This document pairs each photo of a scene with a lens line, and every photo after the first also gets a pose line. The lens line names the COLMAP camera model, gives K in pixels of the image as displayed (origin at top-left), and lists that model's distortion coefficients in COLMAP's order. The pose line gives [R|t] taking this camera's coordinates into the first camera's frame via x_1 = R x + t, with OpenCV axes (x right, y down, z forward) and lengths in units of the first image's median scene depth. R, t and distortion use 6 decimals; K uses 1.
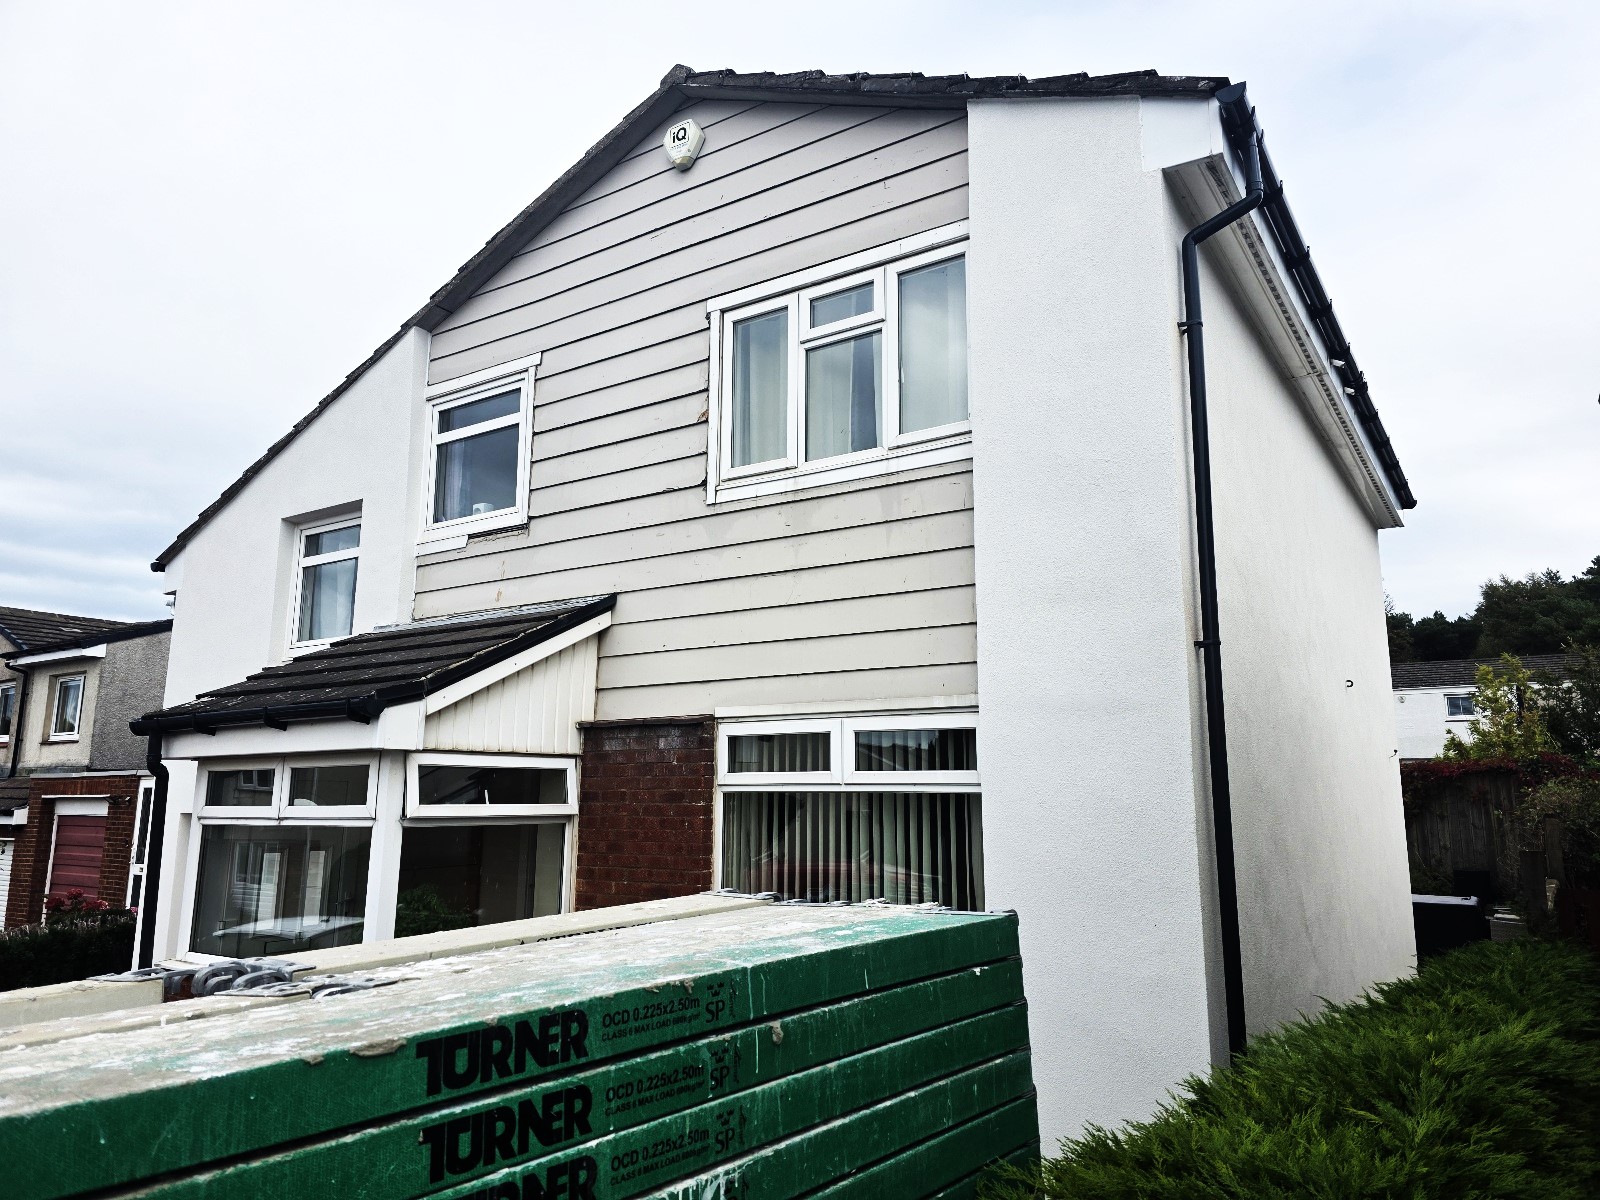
lens RADIAL K [[1076.0, 0, 800.0], [0, 1076.0, 600.0], [0, 0, 1]] dist [0.080367, -0.081899]
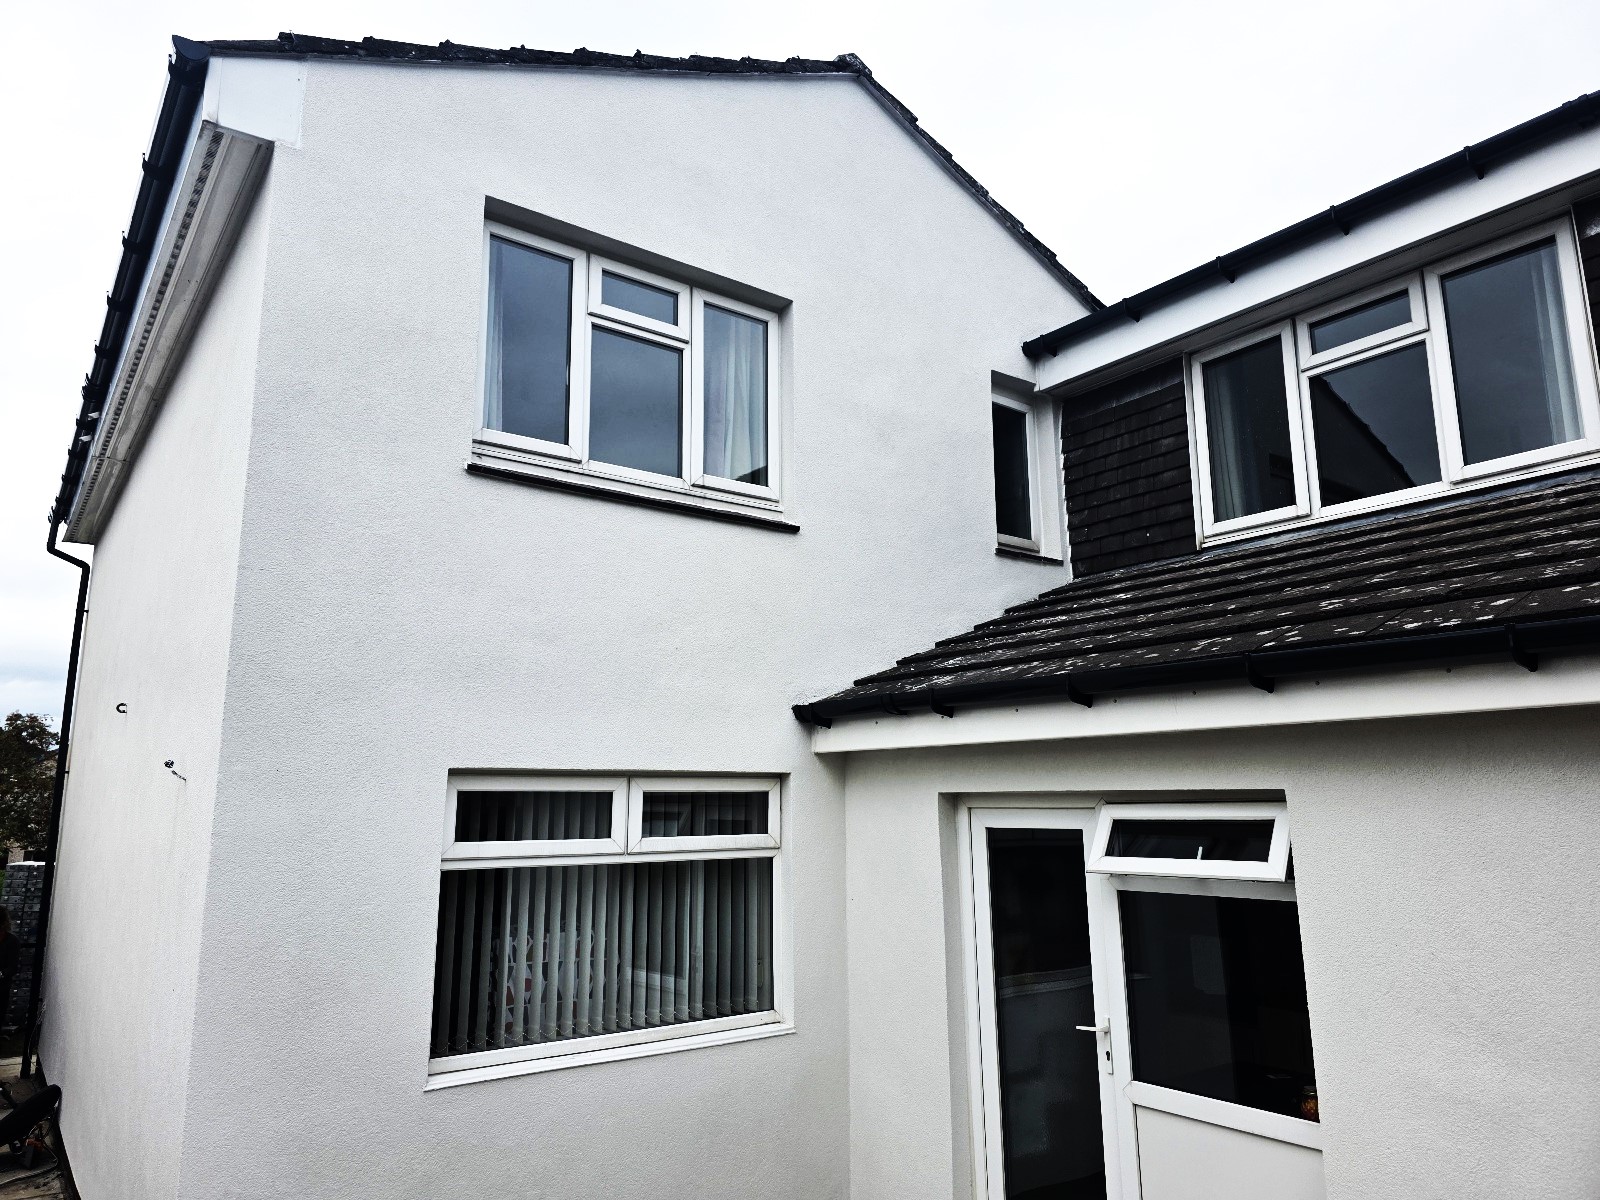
lens RADIAL K [[1076.0, 0, 800.0], [0, 1076.0, 600.0], [0, 0, 1]] dist [0.080367, -0.081899]
pose [[0.341712, 0.176973, 0.922991, -0.741773], [-0.157649, 0.978988, -0.129345, 0.064088], [-0.926488, -0.101310, 0.362432, 0.582089]]
